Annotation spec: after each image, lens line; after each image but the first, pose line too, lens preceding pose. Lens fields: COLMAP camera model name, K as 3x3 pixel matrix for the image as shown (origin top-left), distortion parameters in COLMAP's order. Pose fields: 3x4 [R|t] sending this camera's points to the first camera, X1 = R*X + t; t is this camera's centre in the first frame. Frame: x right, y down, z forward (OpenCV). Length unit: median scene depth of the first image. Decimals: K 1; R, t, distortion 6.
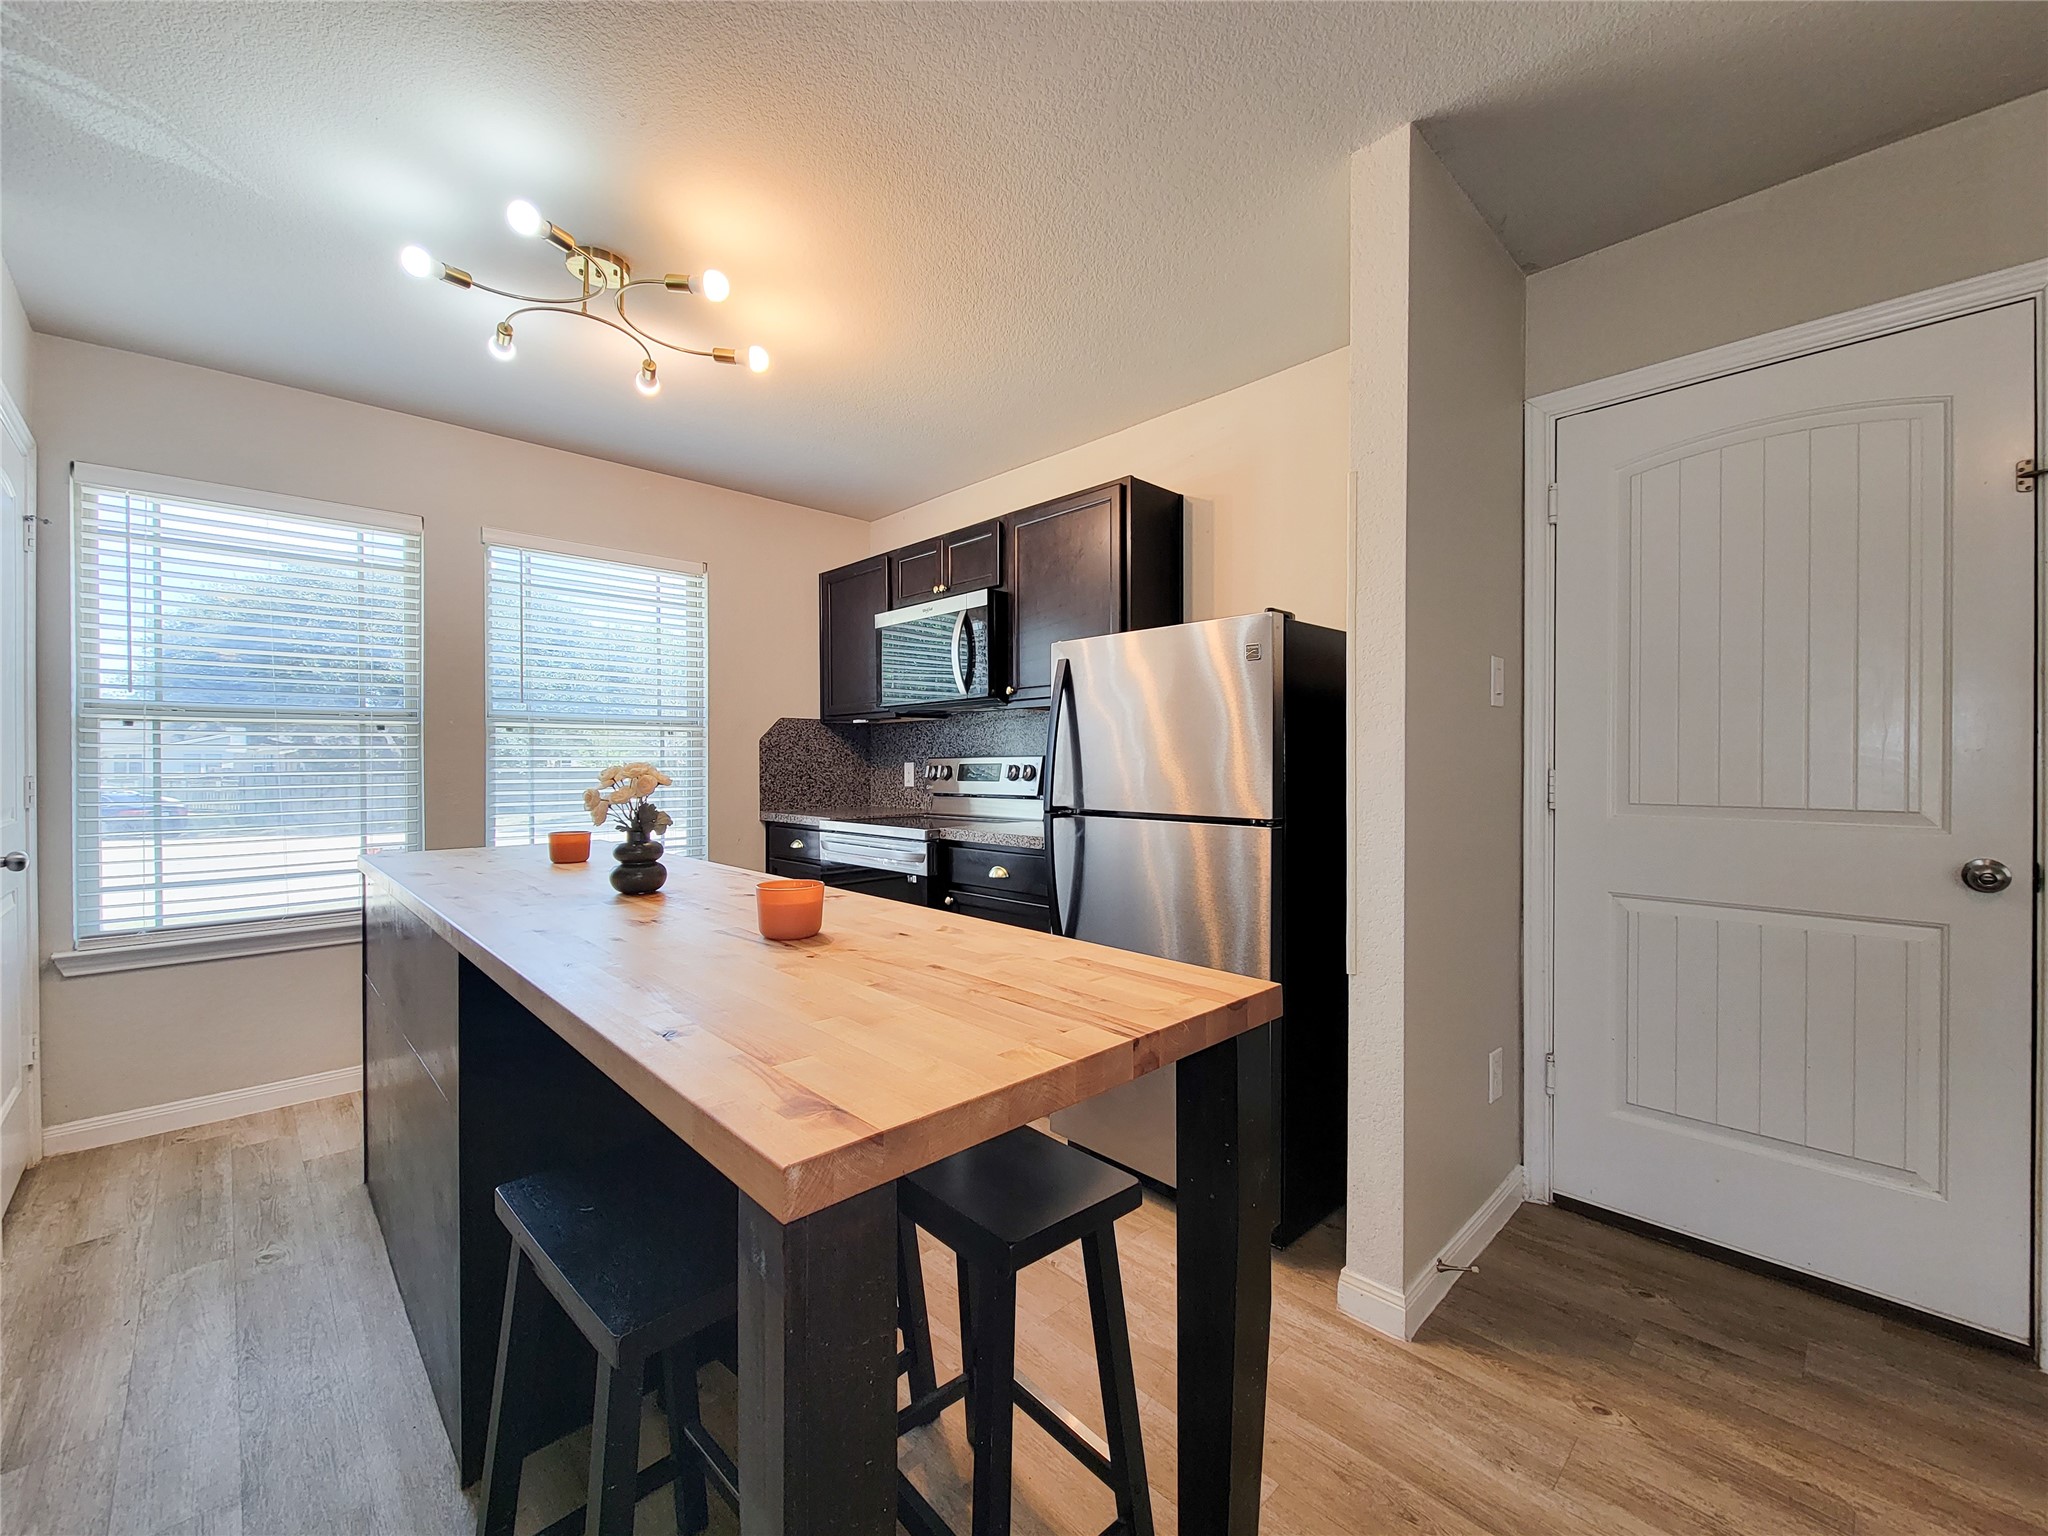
lens RADIAL K [[845.2, 0, 1030.8], [0, 845.2, 766.6], [0, 0, 1]] dist [0.006810, -0.004141]
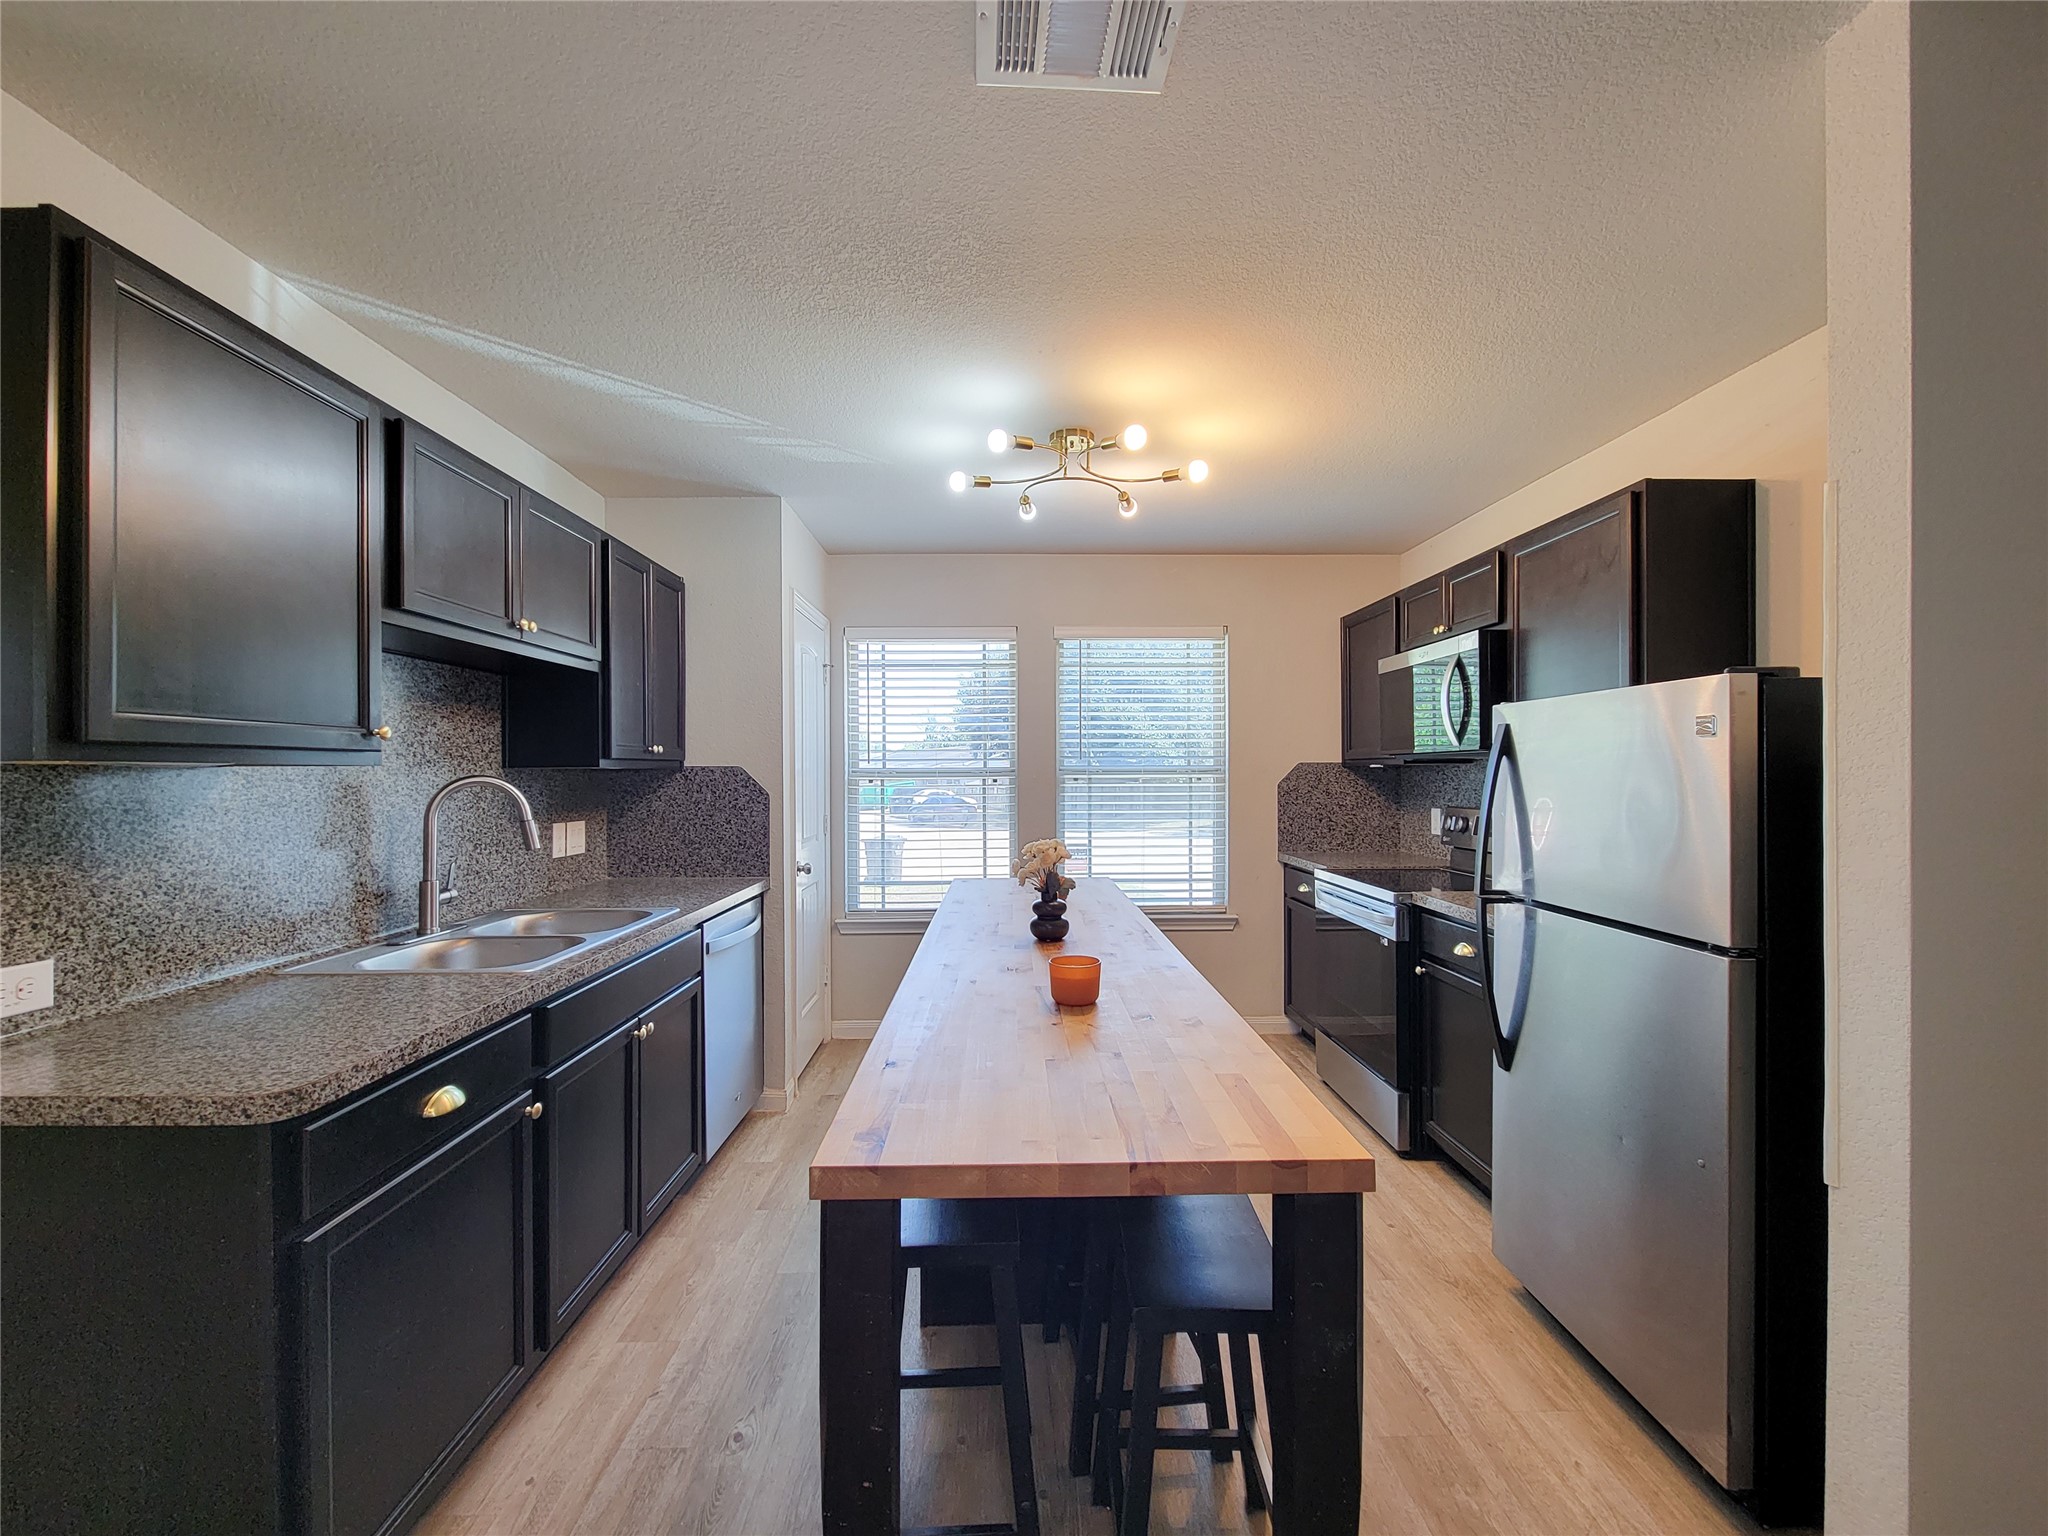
lens RADIAL K [[845.2, 0, 1012.5], [0, 845.2, 772.3], [0, 0, 1]] dist [0.006810, -0.004141]
pose [[0.729858, -0.000740, -0.683598, 0.213386], [-0.001424, 0.999996, -0.002603, -0.058435], [0.683597, 0.002873, 0.729854, 0.003783]]
